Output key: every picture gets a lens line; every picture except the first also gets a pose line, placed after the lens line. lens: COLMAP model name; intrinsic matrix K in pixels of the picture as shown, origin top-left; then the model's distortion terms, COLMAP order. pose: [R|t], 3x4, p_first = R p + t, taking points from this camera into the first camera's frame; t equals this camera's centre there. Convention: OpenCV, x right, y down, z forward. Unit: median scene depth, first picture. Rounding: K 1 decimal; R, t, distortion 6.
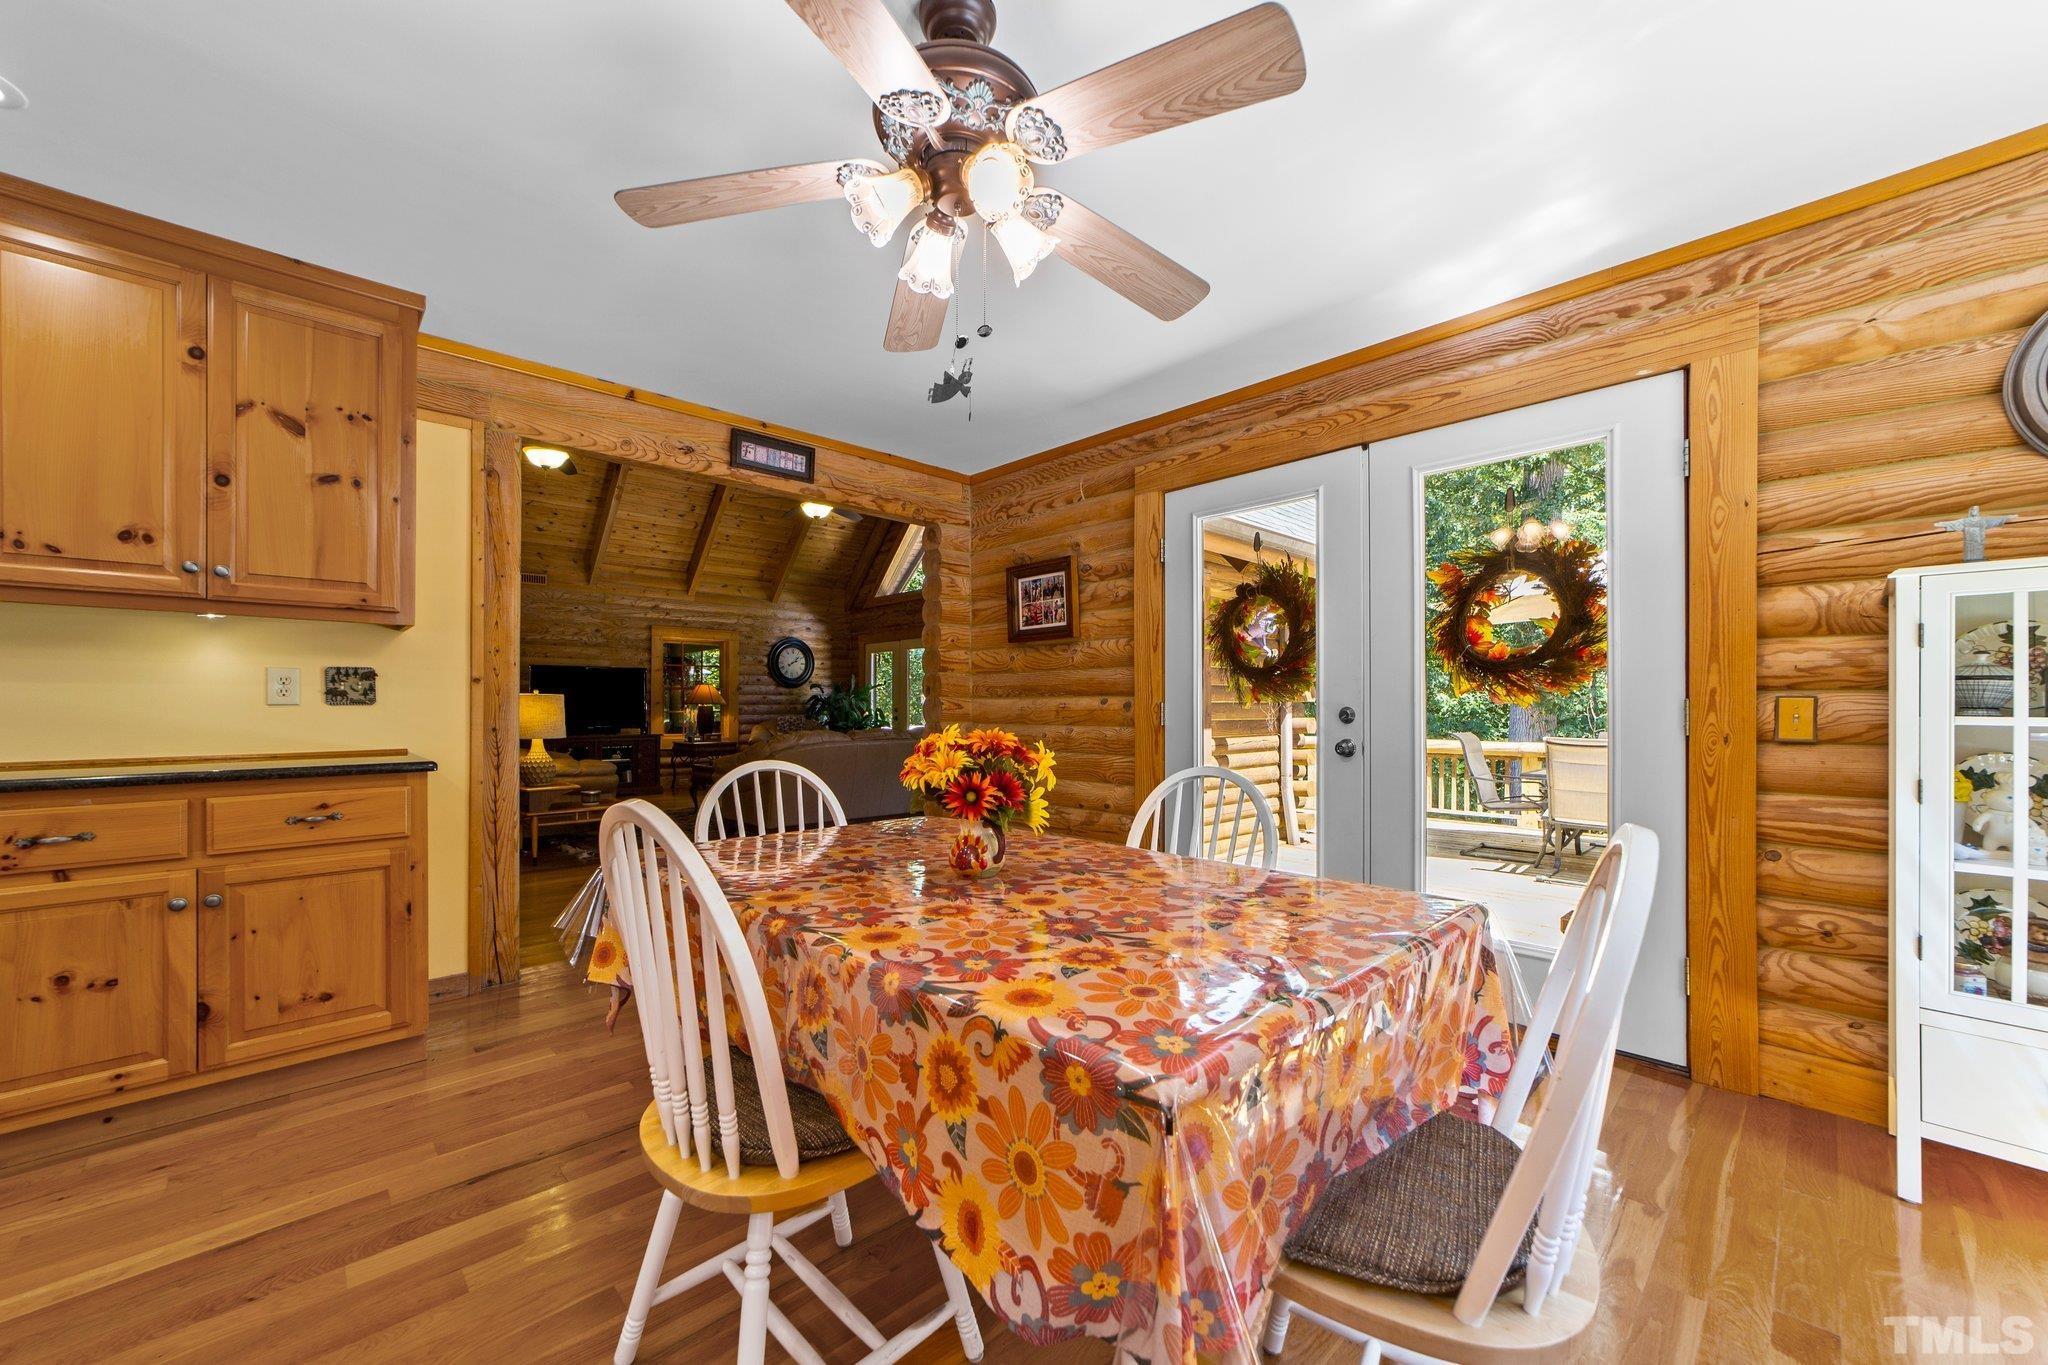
lens RADIAL K [[805.0, 0, 1036.7], [0, 805.0, 698.6], [0, 0, 1]] dist [-0.017679, 0.007276]
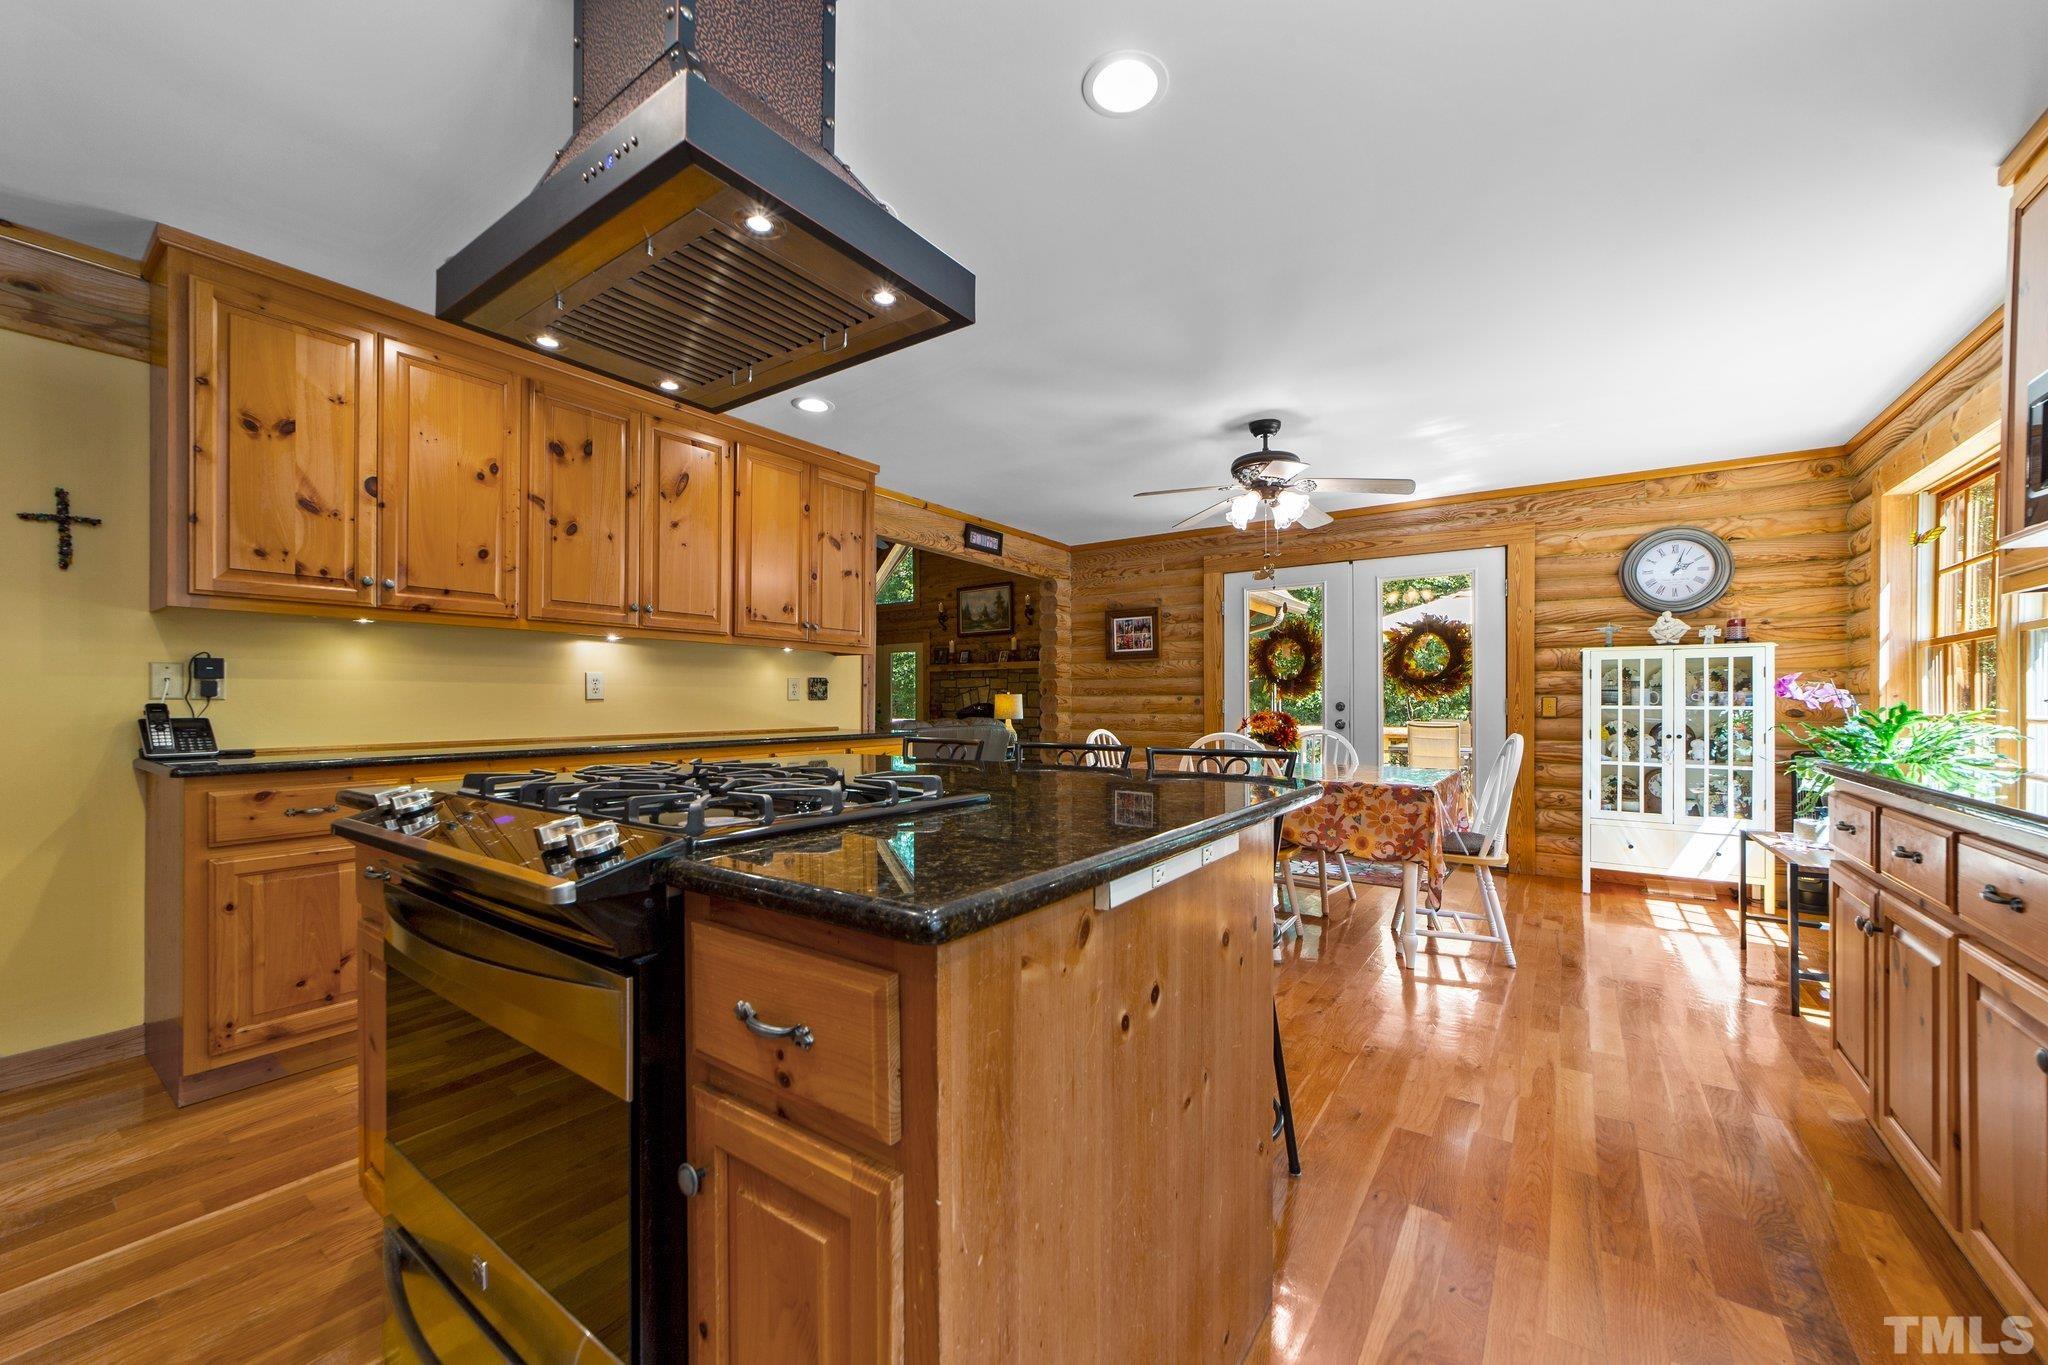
lens RADIAL K [[789.3, 0, 1053.6], [0, 789.3, 689.0], [0, 0, 1]] dist [-0.020026, -0.000032]
pose [[0.979583, 0.004185, 0.200994, -0.709736], [-0.002719, 0.999968, -0.007568, -0.004836], [-0.201019, 0.006867, 0.979563, -0.727391]]
